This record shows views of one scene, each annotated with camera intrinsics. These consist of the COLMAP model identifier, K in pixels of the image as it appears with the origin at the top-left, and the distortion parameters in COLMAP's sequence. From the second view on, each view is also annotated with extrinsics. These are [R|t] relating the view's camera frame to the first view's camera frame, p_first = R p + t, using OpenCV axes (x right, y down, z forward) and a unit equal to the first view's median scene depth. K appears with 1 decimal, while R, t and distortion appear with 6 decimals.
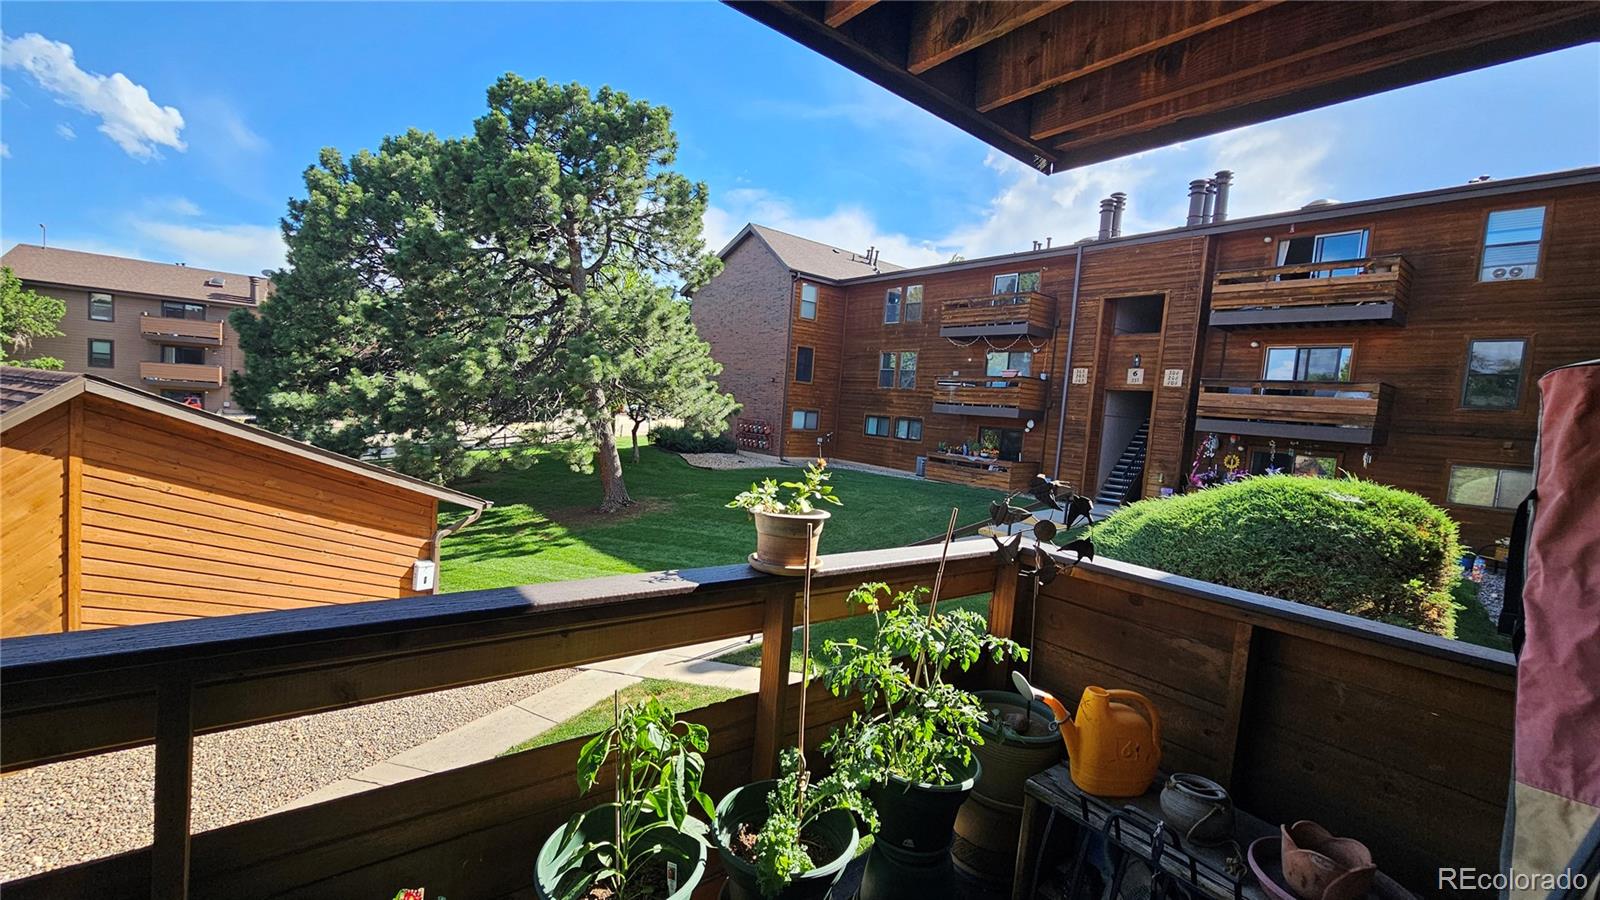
lens RADIAL K [[656.6, 0, 798.5], [0, 656.6, 450.8], [0, 0, 1]] dist [0.001258, 0.000710]
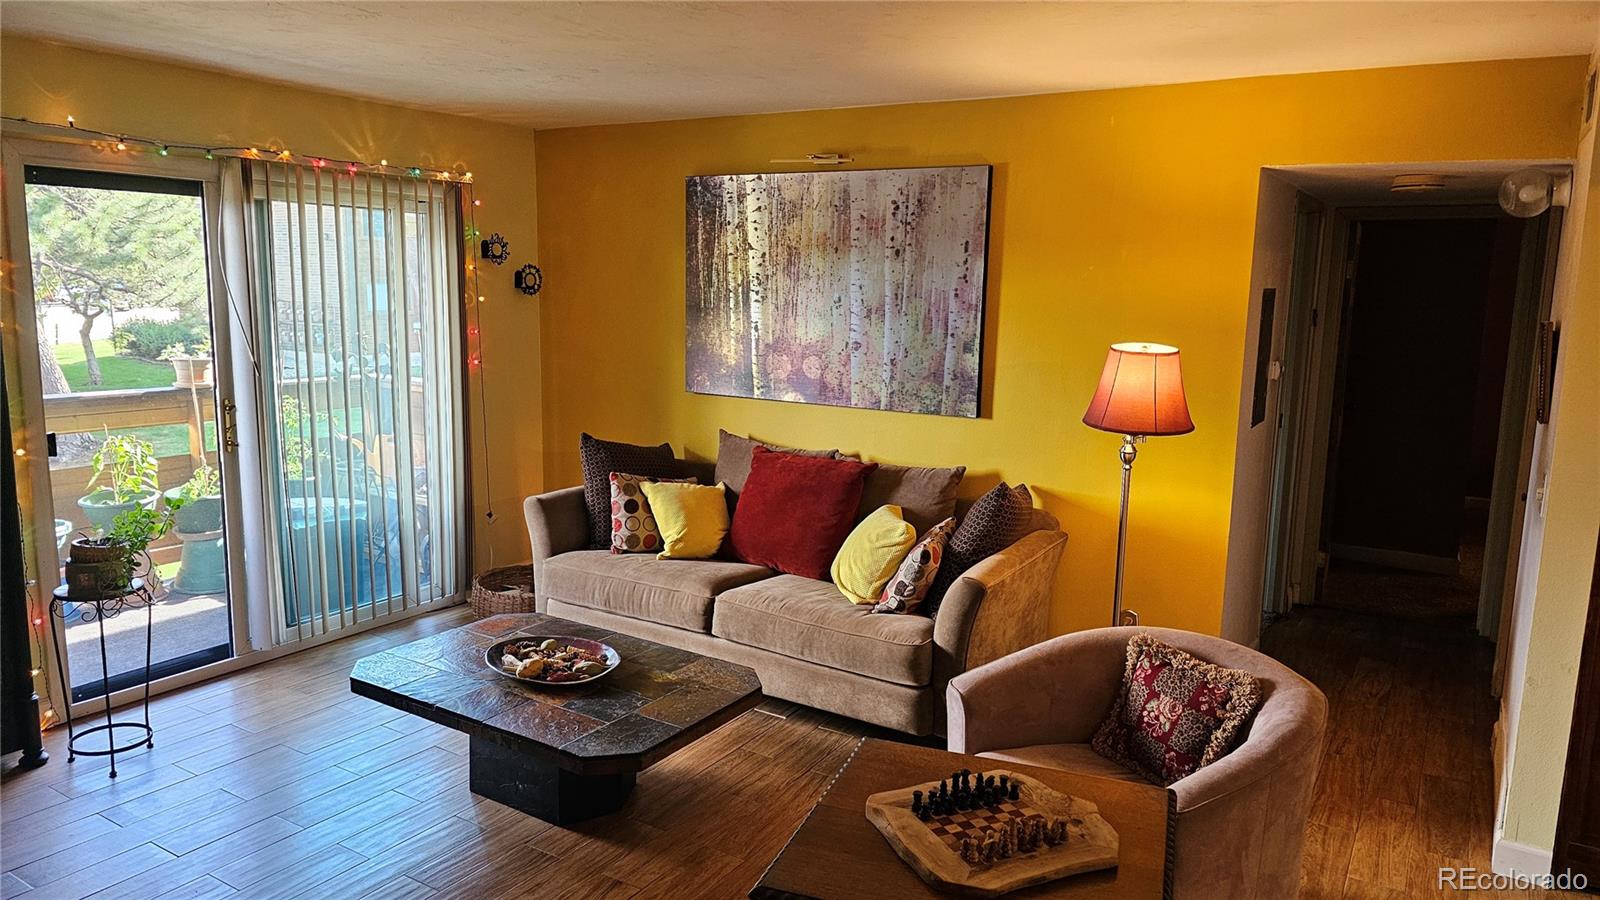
lens RADIAL K [[1065.8, 0, 802.9], [0, 1065.8, 451.8], [0, 0, 1]] dist [0.046542, -0.029274]
pose [[0.940302, -0.111728, 0.321480, 0.063074], [0.075631, 0.989558, 0.122698, 0.010742], [-0.331832, -0.091059, 0.938933, -0.267500]]
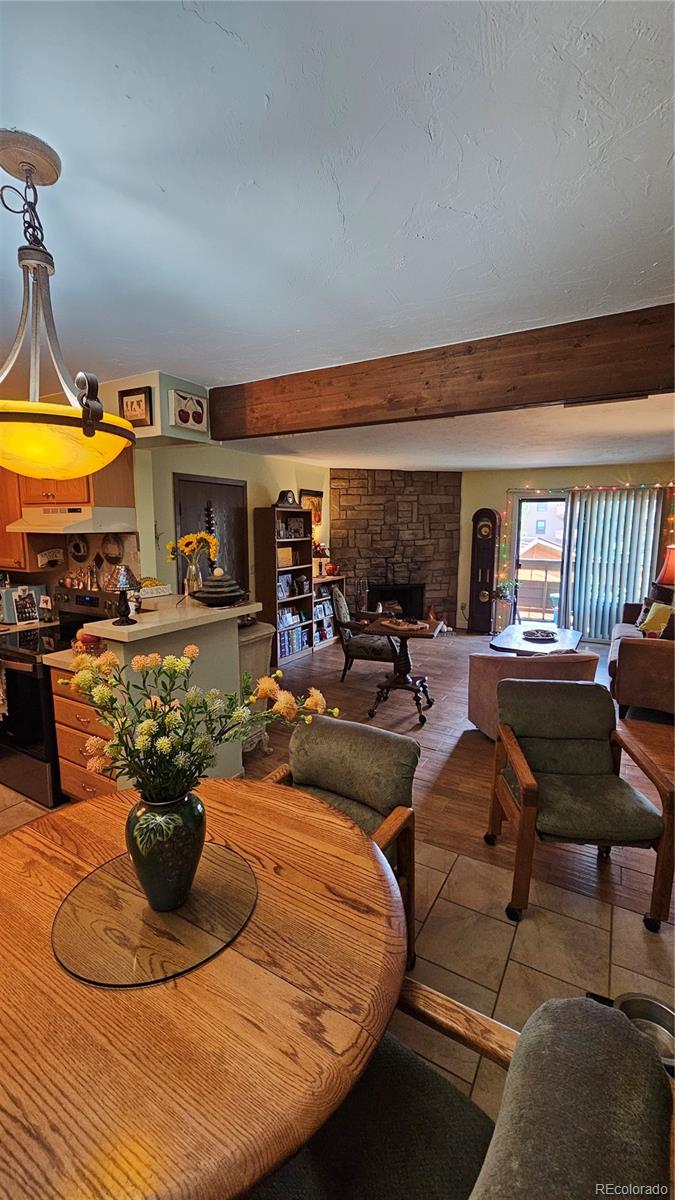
lens RADIAL K [[492.4, 0, 334.4], [0, 492.4, 597.2], [0, 0, 1]] dist [0.001258, 0.000710]
pose [[0.349817, 0.060914, -0.934836, 0.288420], [-0.037207, 0.998000, 0.051107, 0.032078], [0.936079, 0.016905, 0.351383, -0.292964]]
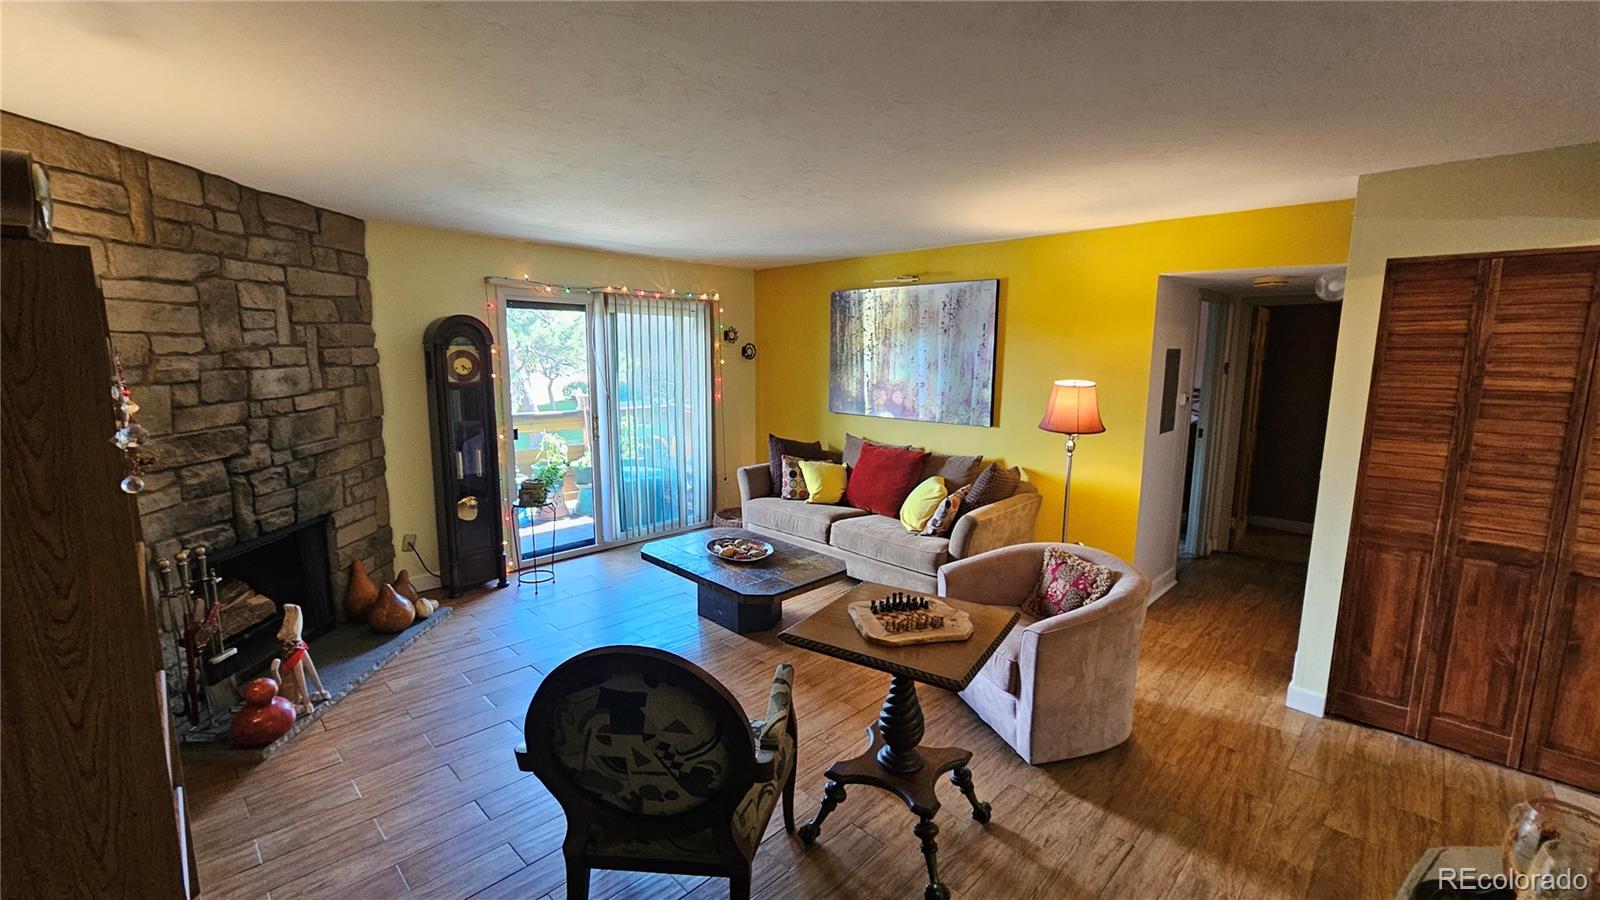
lens RADIAL K [[656.6, 0, 796.3], [0, 656.6, 454.7], [0, 0, 1]] dist [0.001258, 0.000710]
pose [[0.990740, -0.090381, 0.101318, 0.076409], [0.080558, 0.992002, 0.097176, 0.015240], [-0.109290, -0.088115, 0.990097, -0.293137]]
